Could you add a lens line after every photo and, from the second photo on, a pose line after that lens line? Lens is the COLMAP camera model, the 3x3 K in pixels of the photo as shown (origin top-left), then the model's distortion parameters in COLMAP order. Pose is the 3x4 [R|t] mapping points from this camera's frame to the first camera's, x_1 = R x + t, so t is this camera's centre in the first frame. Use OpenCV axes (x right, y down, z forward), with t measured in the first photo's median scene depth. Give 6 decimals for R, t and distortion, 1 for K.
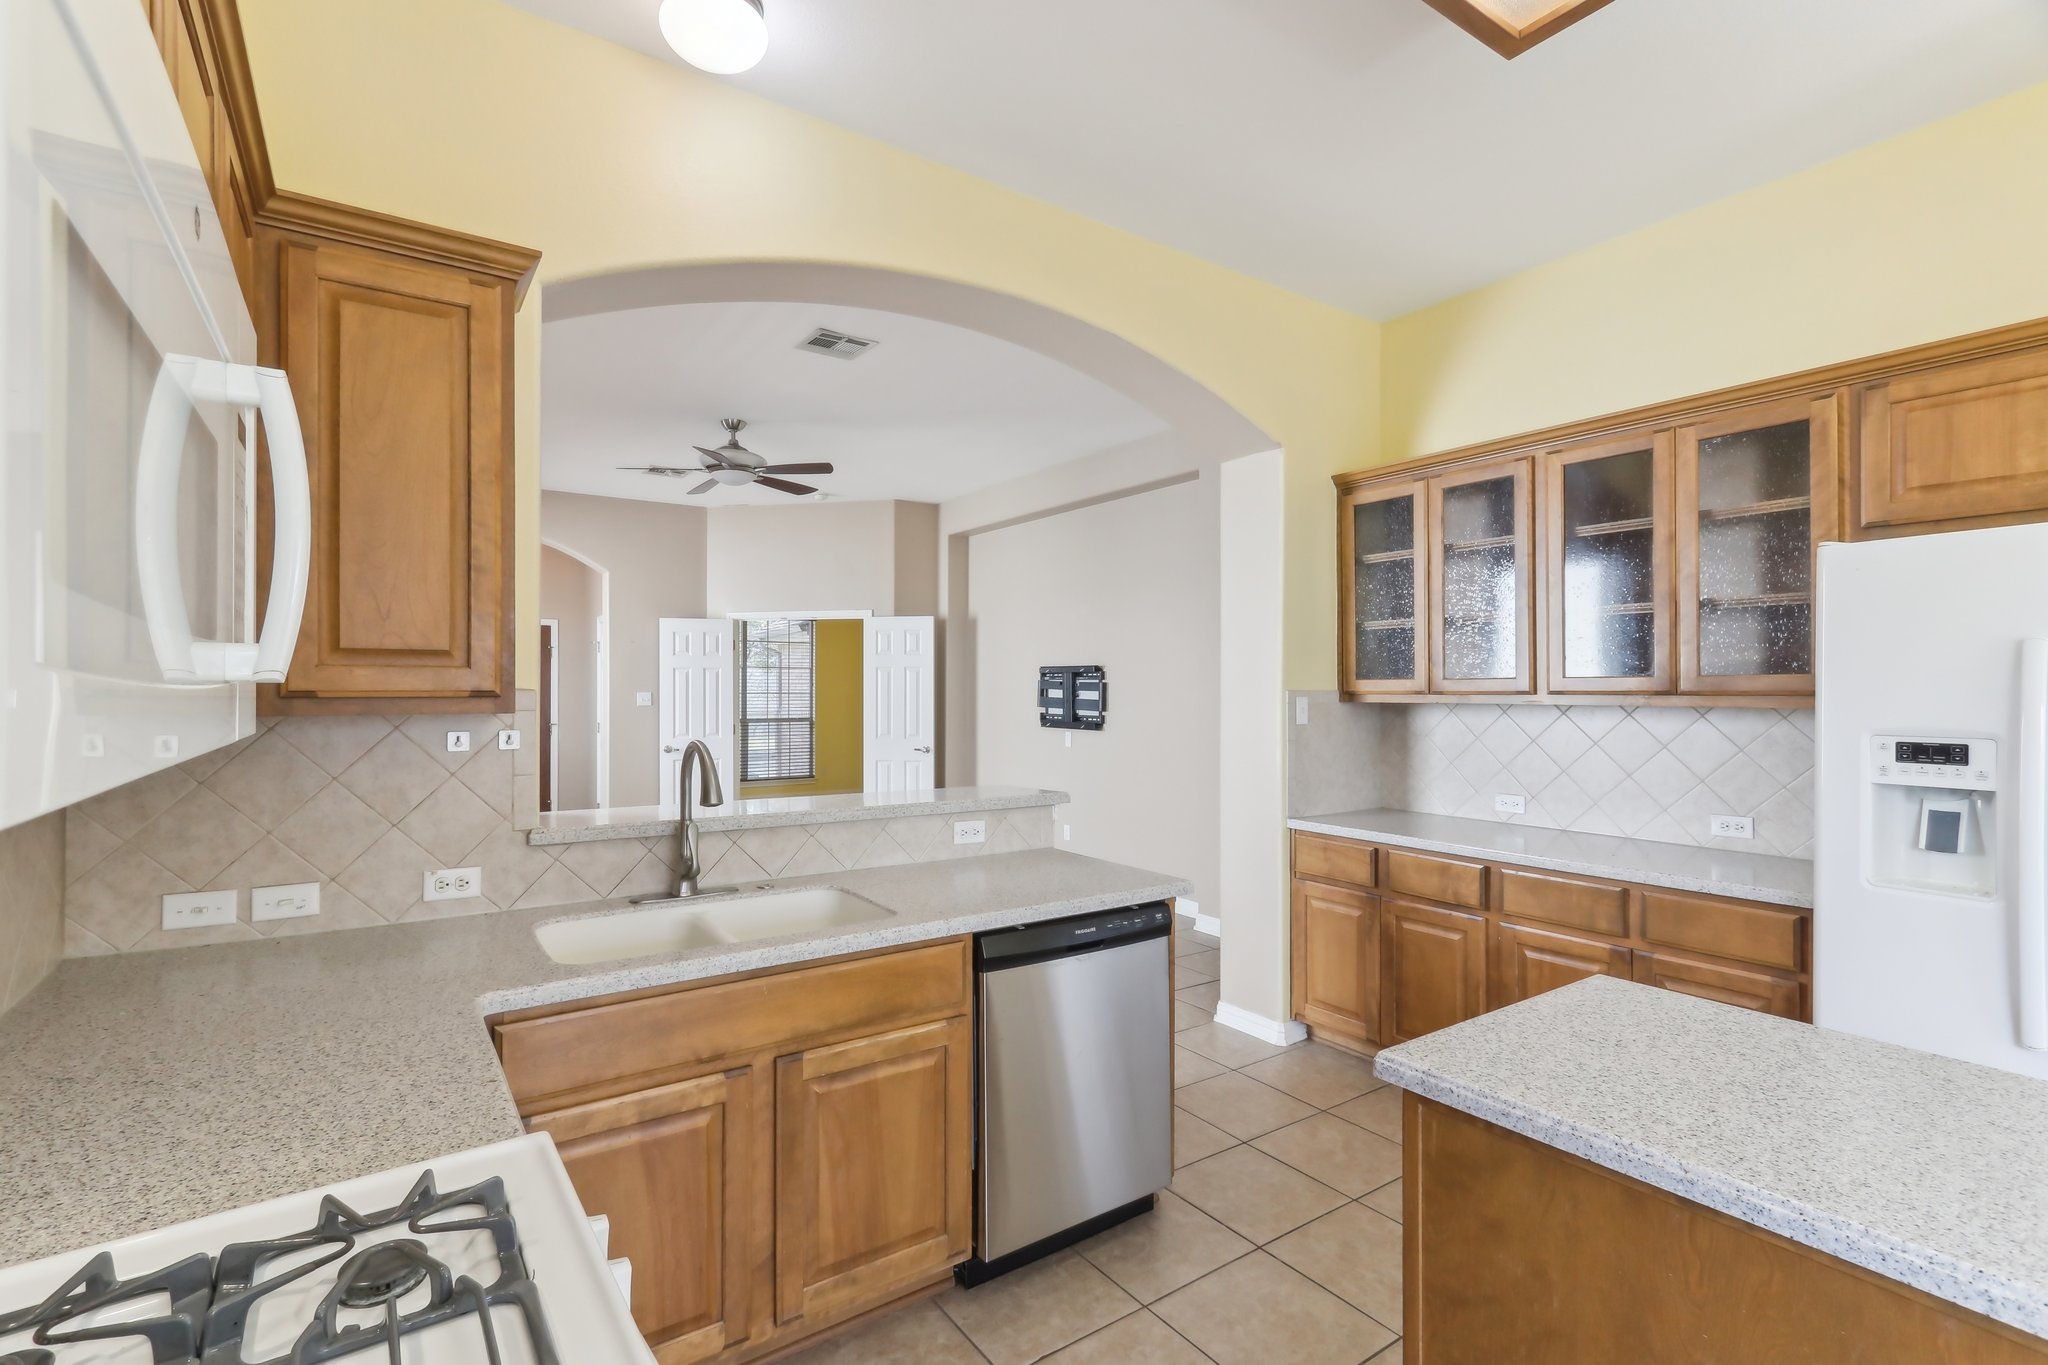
lens RADIAL K [[923.1, 0, 997.6], [0, 923.1, 690.7], [0, 0, 1]] dist [-0.000852, 0.000303]
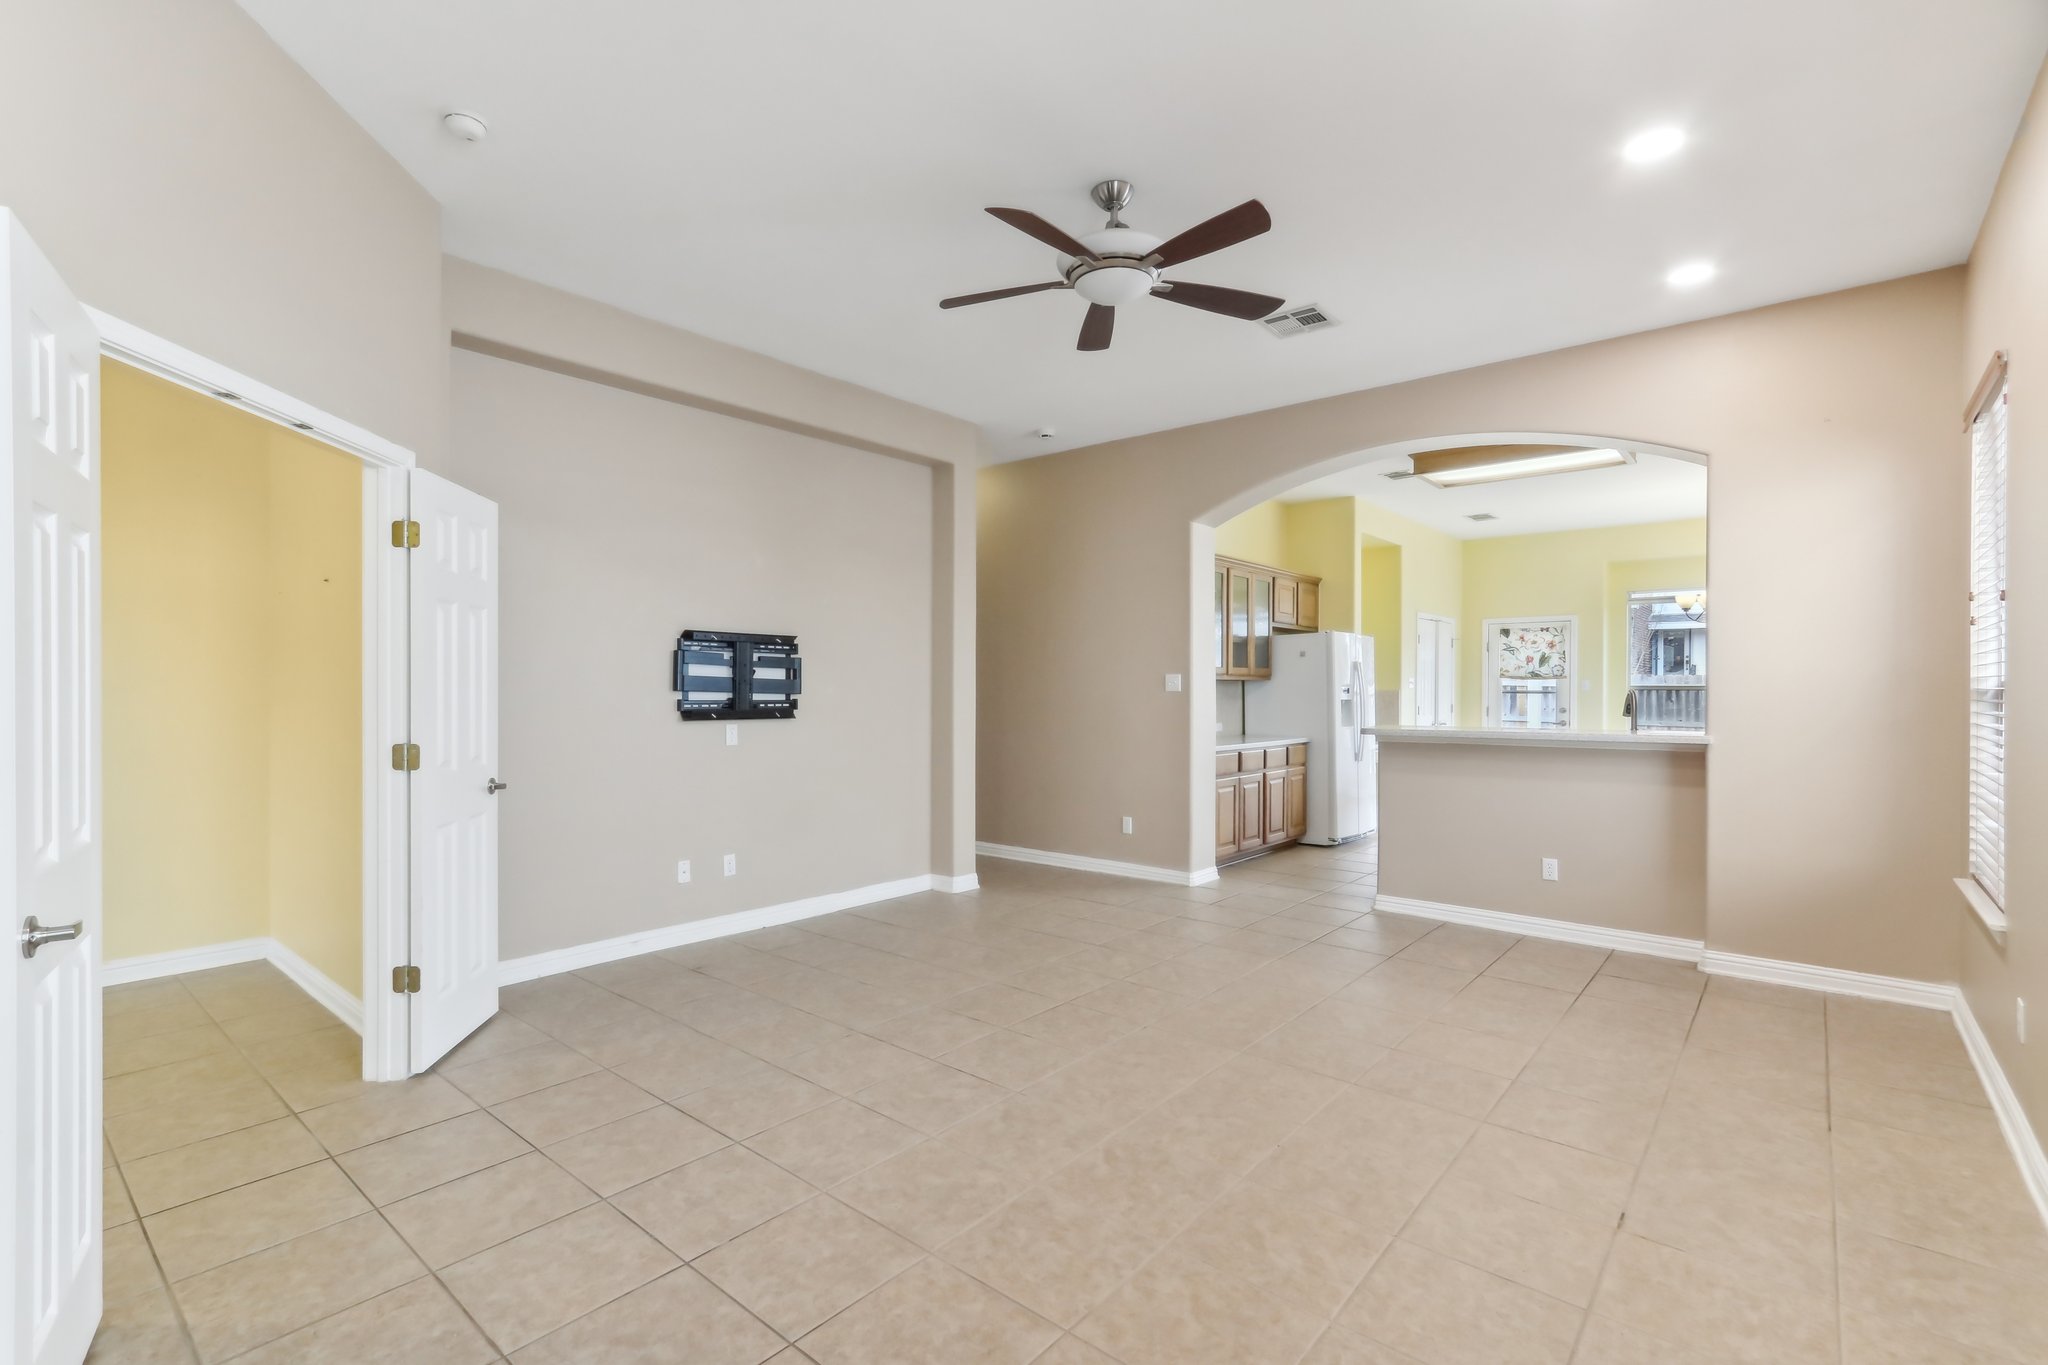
lens RADIAL K [[930.5, 0, 996.1], [0, 930.5, 681.9], [0, 0, 1]] dist [0.003280, 0.000759]
pose [[-0.264002, 0.001813, 0.964521, -0.817036], [-0.001162, 0.999997, -0.002198, 0.015448], [-0.964522, -0.001701, -0.263999, 1.205067]]
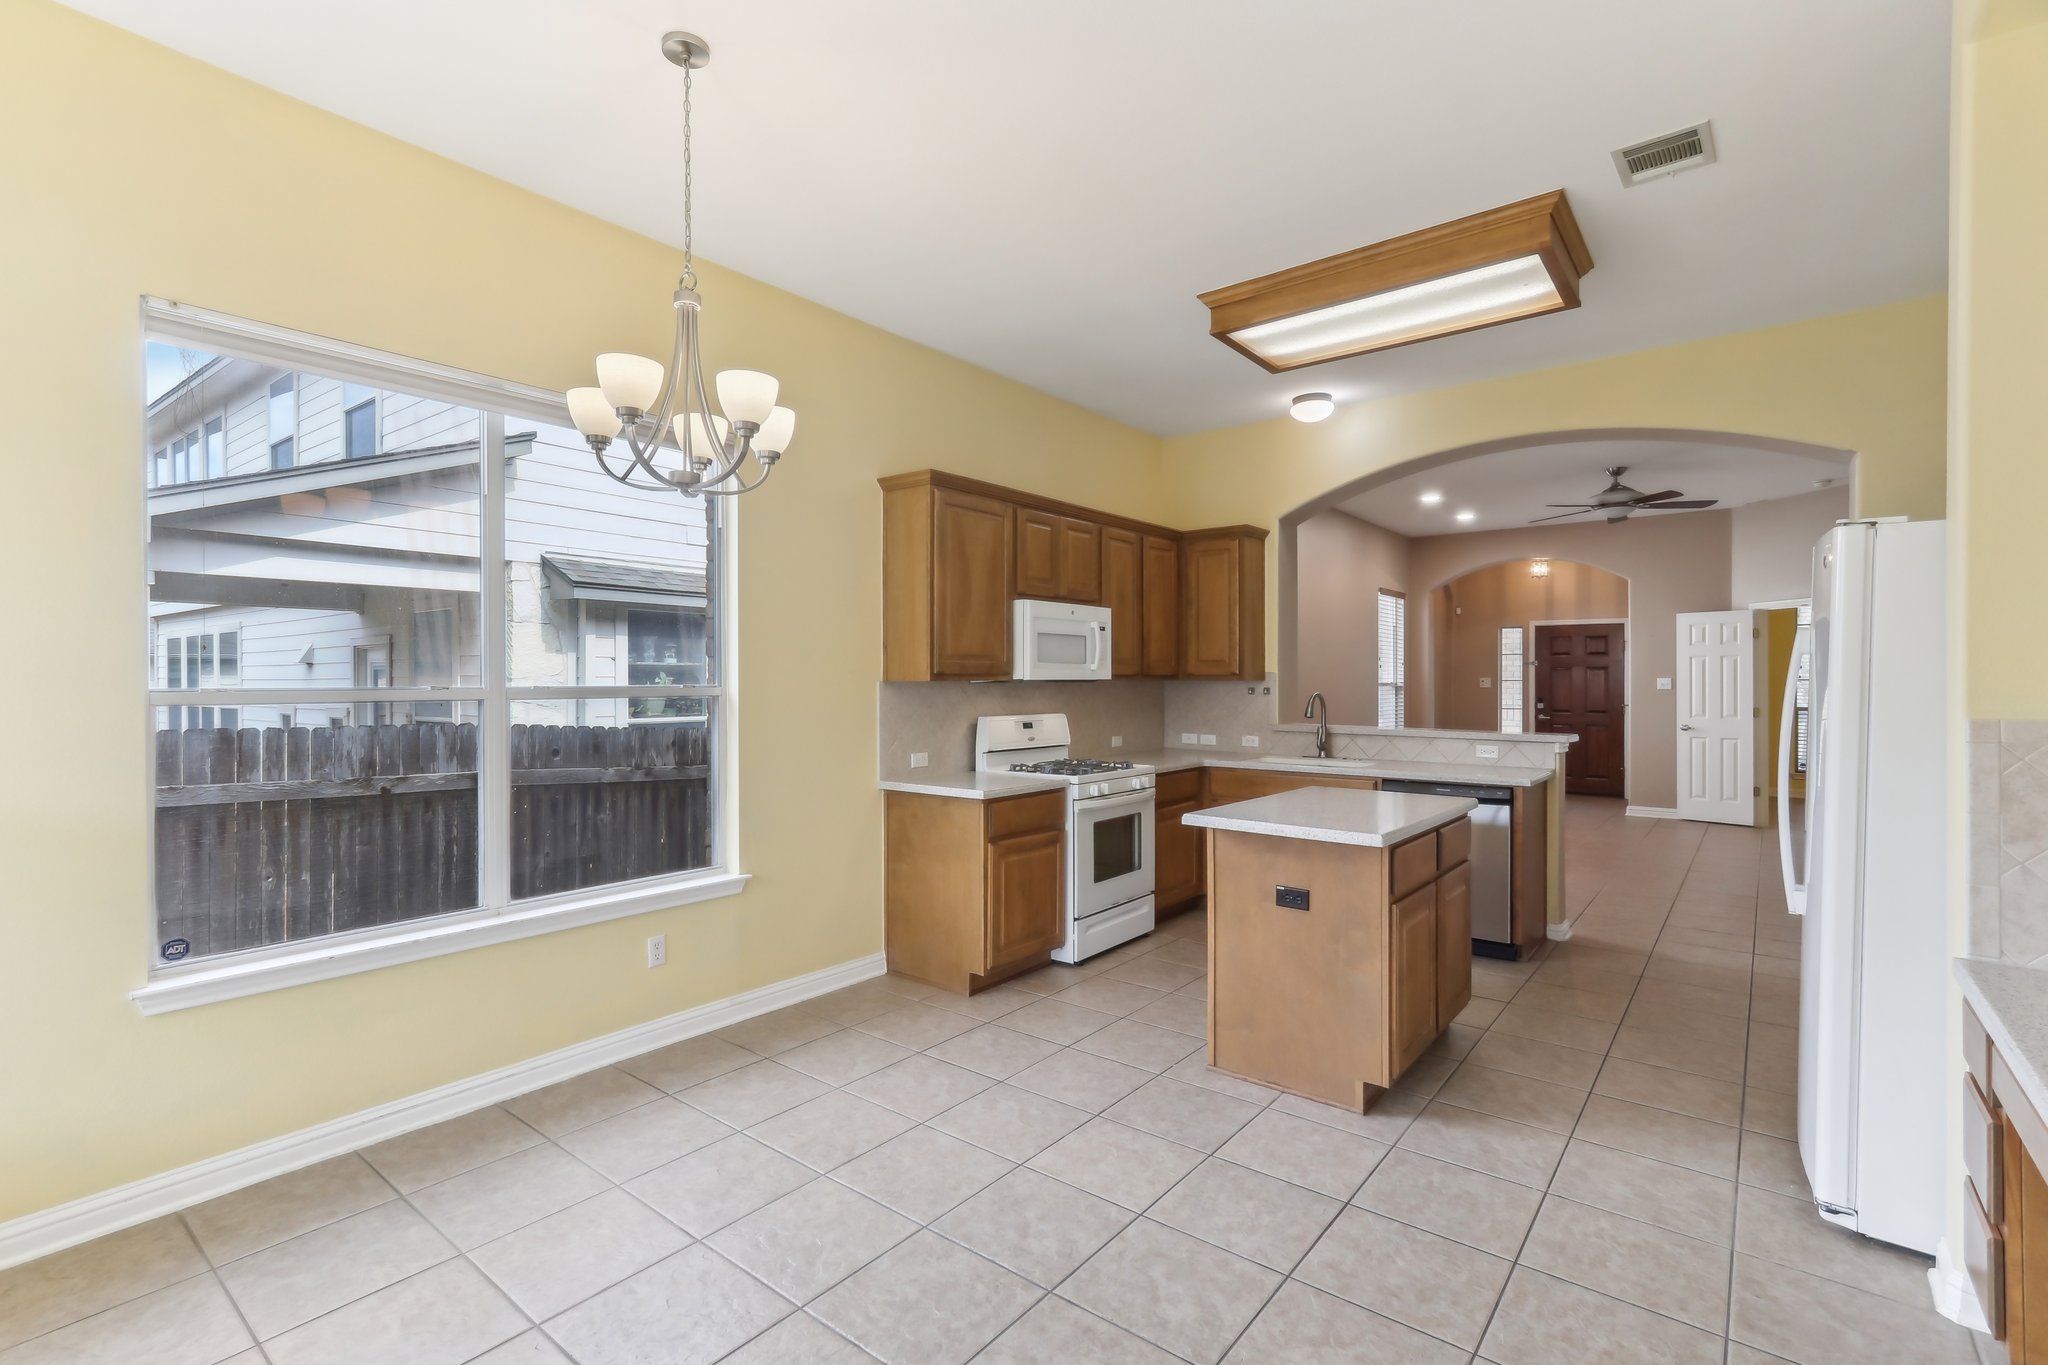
lens RADIAL K [[930.5, 0, 996.1], [0, 930.5, 681.9], [0, 0, 1]] dist [0.003280, 0.000759]
pose [[0.283873, 0.001451, -0.958861, 0.720797], [-0.001085, 0.999999, 0.001192, 0.008995], [0.958861, 0.000702, 0.283875, -0.211109]]
